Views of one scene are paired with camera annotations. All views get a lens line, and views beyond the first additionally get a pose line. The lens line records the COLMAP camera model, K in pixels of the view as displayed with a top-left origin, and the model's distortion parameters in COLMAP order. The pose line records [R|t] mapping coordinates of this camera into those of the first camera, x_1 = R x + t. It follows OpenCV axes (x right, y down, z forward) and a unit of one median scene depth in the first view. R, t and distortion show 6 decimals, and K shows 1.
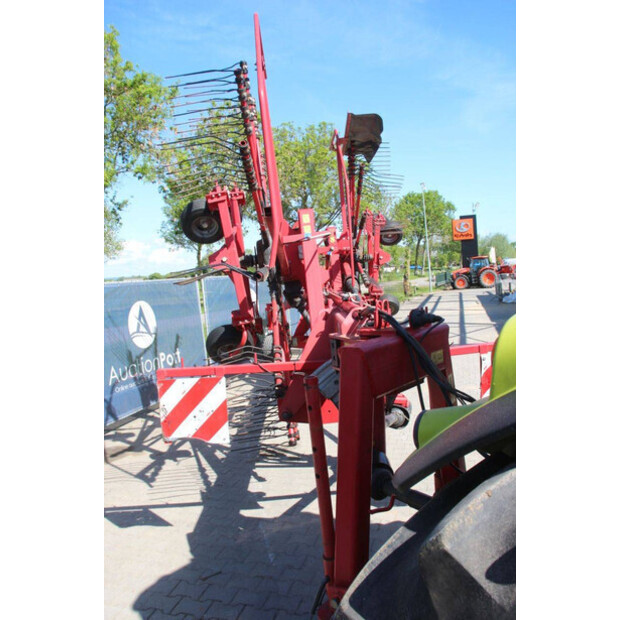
lens RADIAL K [[506.7, 0, 310.9], [0, 506.7, 310.1], [0, 0, 1]] dist [-0.137419, 0.083735]
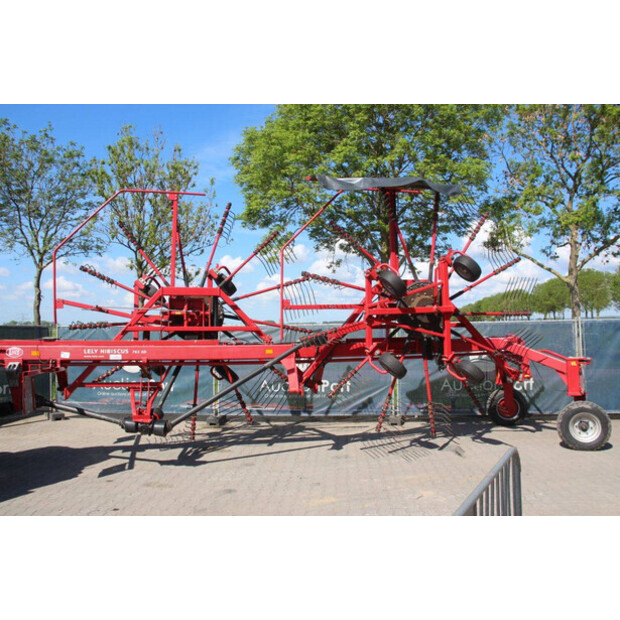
lens RADIAL K [[506.7, 0, 310.3], [0, 506.7, 308.4], [0, 0, 1]] dist [-0.137419, 0.083735]
pose [[0.220818, 0.017499, -0.975158, 1.803079], [-0.073329, 0.997307, 0.001292, -0.183411], [0.972555, 0.071222, 0.221506, 1.216376]]
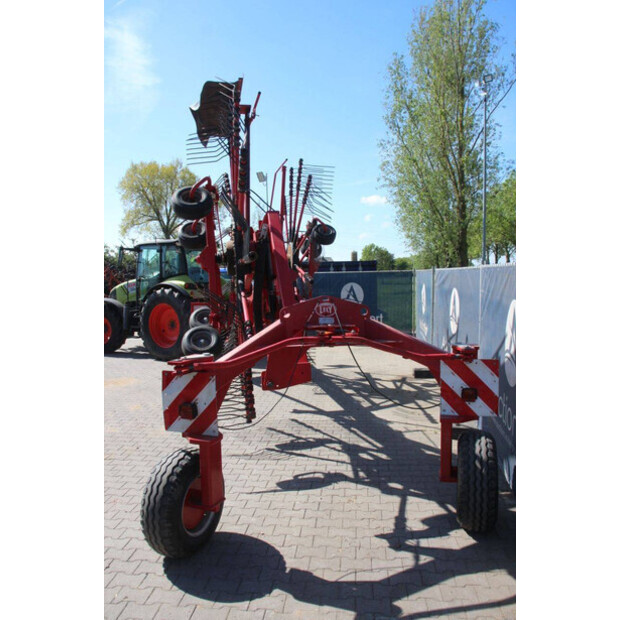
lens RADIAL K [[506.7, 0, 308.7], [0, 506.7, 311.3], [0, 0, 1]] dist [-0.137419, 0.083735]
pose [[-0.978106, 0.103222, -0.180705, 0.241645], [0.075713, 0.985319, 0.153015, -0.258816], [0.193847, 0.135983, -0.971562, 3.389258]]
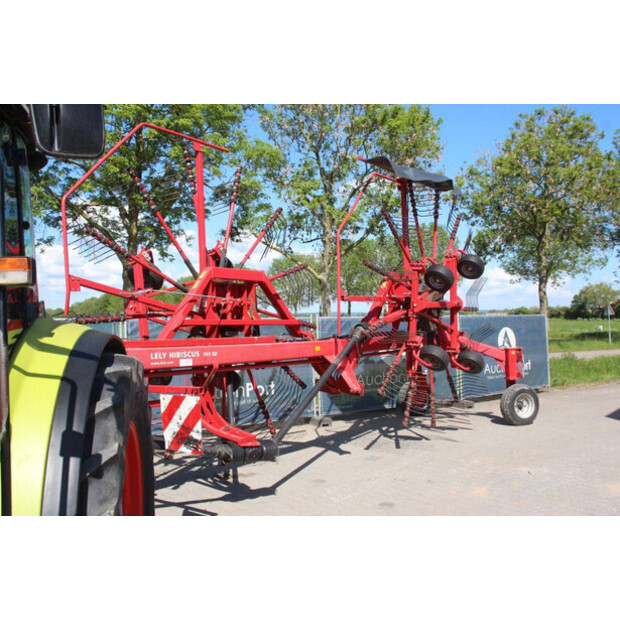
lens RADIAL K [[587.5, 0, 309.7], [0, 587.5, 308.6], [0, 0, 1]] dist [-0.073996, 0.000000]
pose [[0.781328, 0.034683, -0.623156, 1.150526], [-0.078054, 0.996046, -0.042428, -0.065705], [0.619221, 0.081790, 0.780946, 0.077213]]
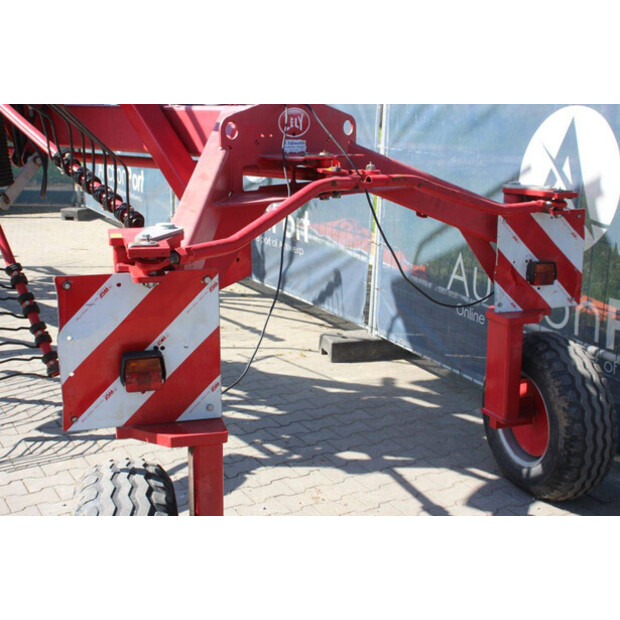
lens RADIAL K [[863.4, 0, 310.1], [0, 863.4, 307.3], [0, 0, 1]] dist [-0.020855, 0.000000]
pose [[-0.690072, 0.230678, -0.685994, 0.596017], [-0.019336, 0.941631, 0.336091, -0.213833], [0.723482, 0.245192, -0.645333, 3.007357]]
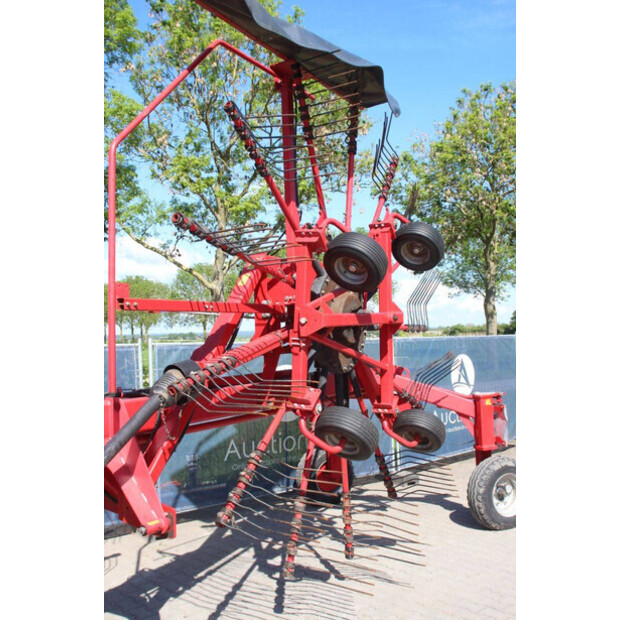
lens RADIAL K [[650.2, 0, 311.8], [0, 650.2, 311.0], [0, 0, 1]] dist [-0.043448, 0.000000]
pose [[0.855592, 0.016888, -0.517375, 0.744353], [-0.065939, 0.994881, -0.076570, -0.124697], [0.513433, 0.099628, 0.852326, 0.948788]]
